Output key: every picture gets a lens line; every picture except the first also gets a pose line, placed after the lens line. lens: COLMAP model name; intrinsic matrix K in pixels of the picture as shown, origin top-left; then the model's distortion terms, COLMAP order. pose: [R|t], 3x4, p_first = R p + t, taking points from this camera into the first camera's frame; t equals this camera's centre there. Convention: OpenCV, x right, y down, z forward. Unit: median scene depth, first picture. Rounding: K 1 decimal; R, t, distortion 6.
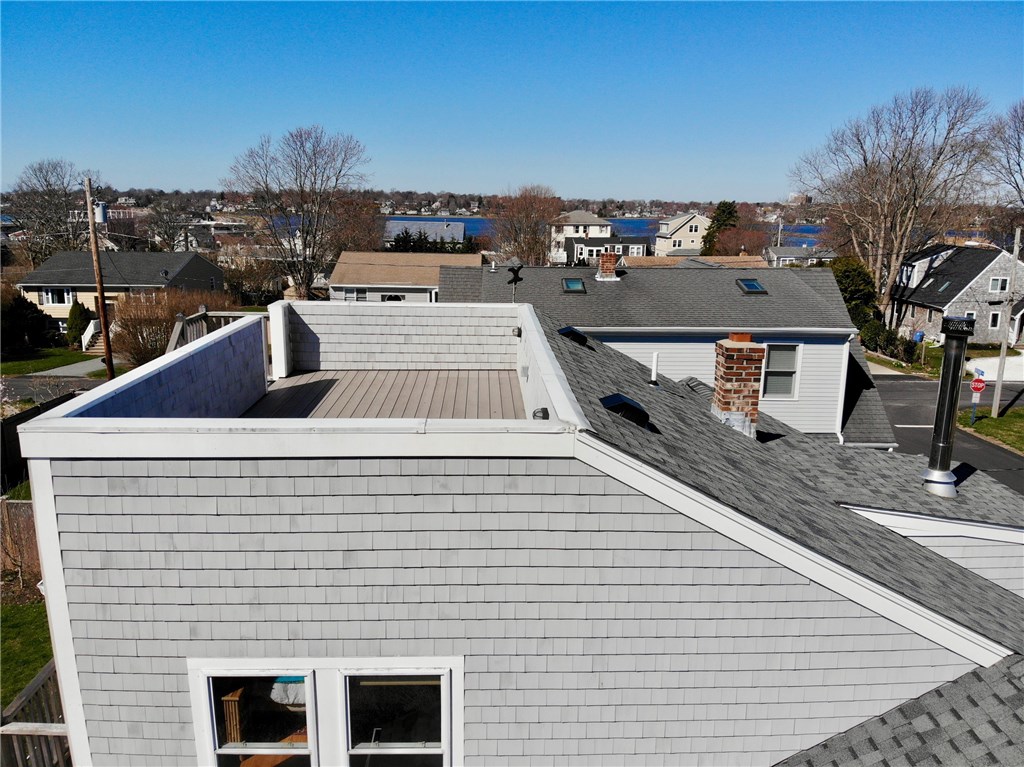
lens RADIAL K [[786.3, 0, 509.9], [0, 786.3, 384.5], [0, 0, 1]] dist [0.016835, -0.140828]
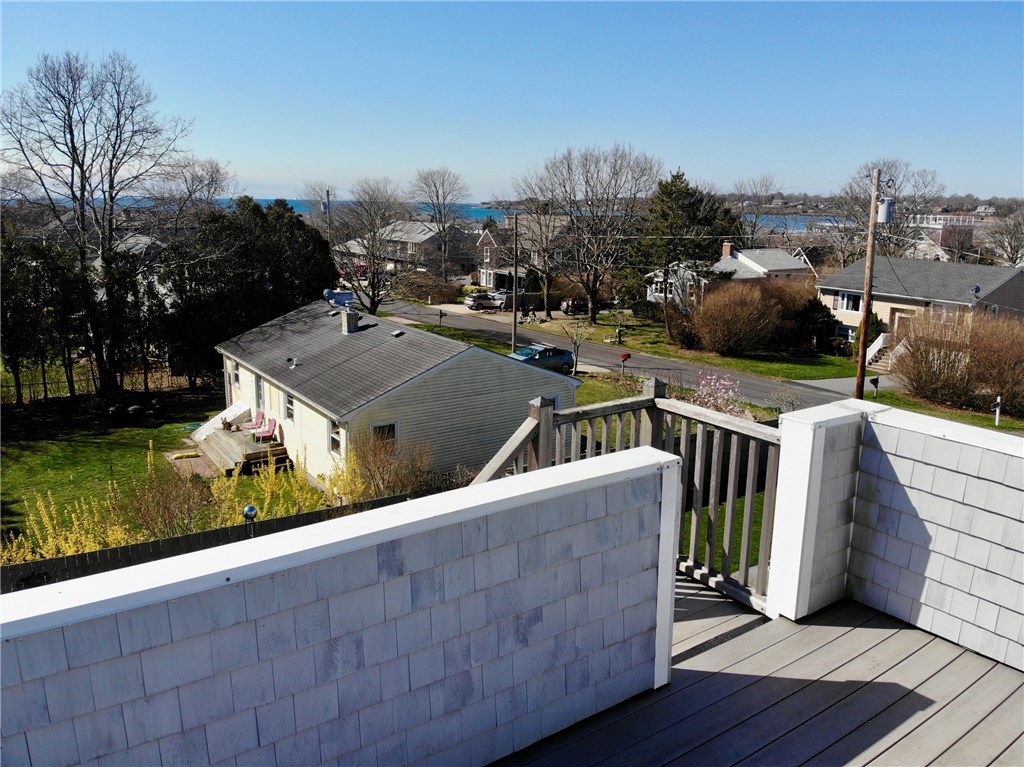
lens RADIAL K [[786.3, 0, 503.2], [0, 786.3, 379.5], [0, 0, 1]] dist [0.016835, -0.140828]
pose [[0.540445, 0.175561, -0.822859, -0.017352], [-0.188748, 0.978360, 0.084770, -0.023820], [0.819935, 0.109500, 0.561887, 0.136562]]
